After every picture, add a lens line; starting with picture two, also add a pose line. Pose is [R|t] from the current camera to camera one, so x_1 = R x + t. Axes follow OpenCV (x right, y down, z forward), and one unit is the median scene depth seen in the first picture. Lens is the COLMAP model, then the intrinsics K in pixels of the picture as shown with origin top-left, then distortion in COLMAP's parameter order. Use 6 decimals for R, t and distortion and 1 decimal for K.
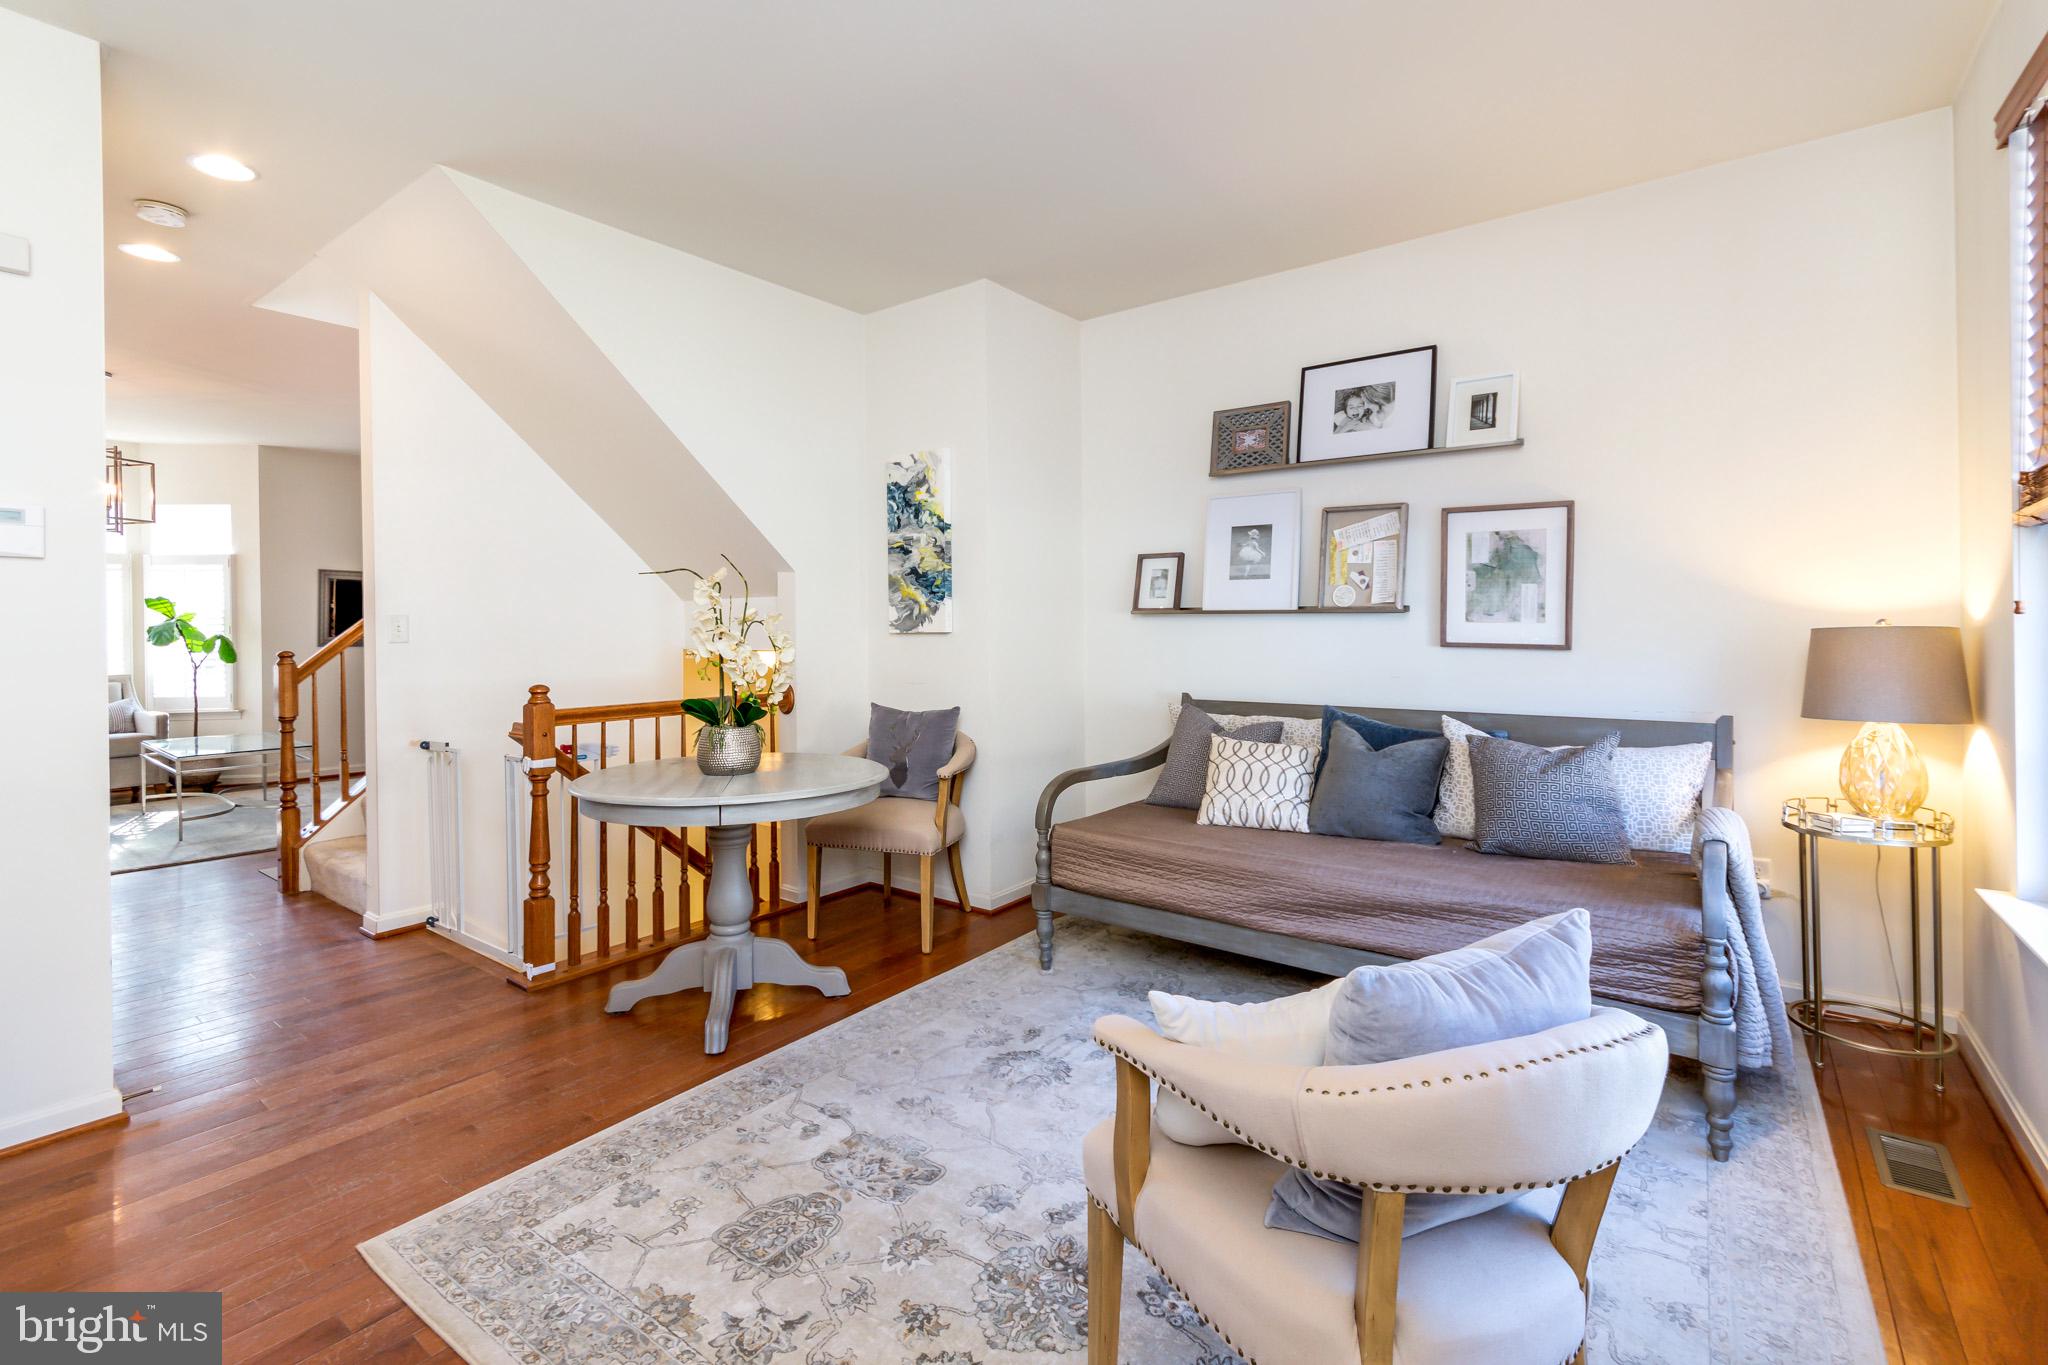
lens RADIAL K [[921.2, 0, 1050.6], [0, 921.2, 624.0], [0, 0, 1]] dist [0.004038, 0.001157]
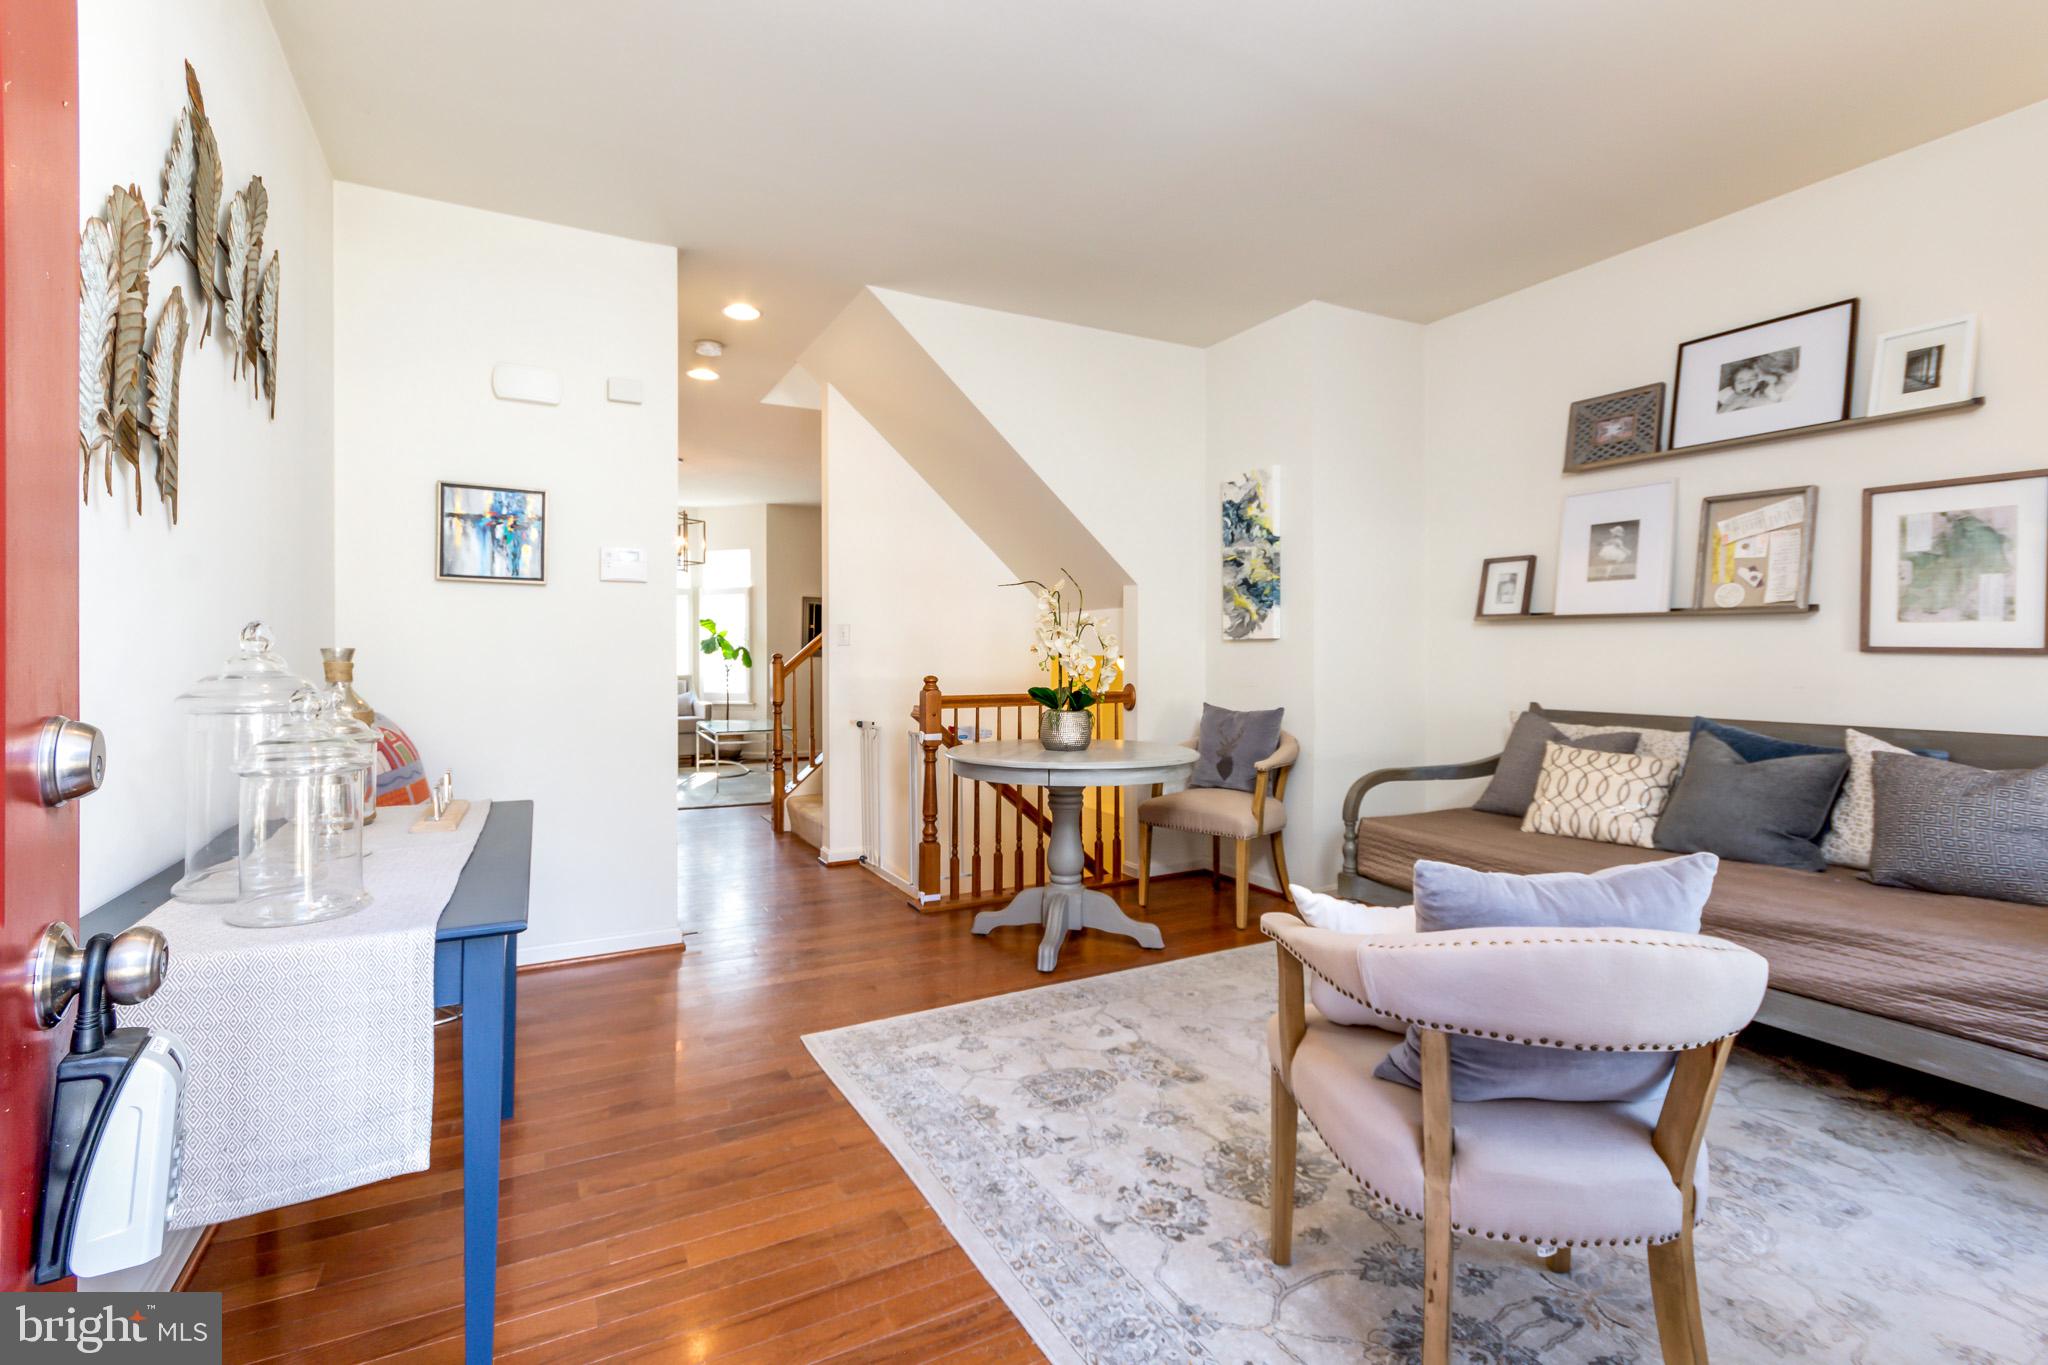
lens RADIAL K [[921.2, 0, 1050.6], [0, 921.2, 624.0], [0, 0, 1]] dist [0.004038, 0.001157]
pose [[0.916014, -0.010722, -0.401003, 0.097016], [0.001564, 0.999731, -0.023160, 0.021072], [0.401143, 0.020588, 0.915784, -0.091916]]
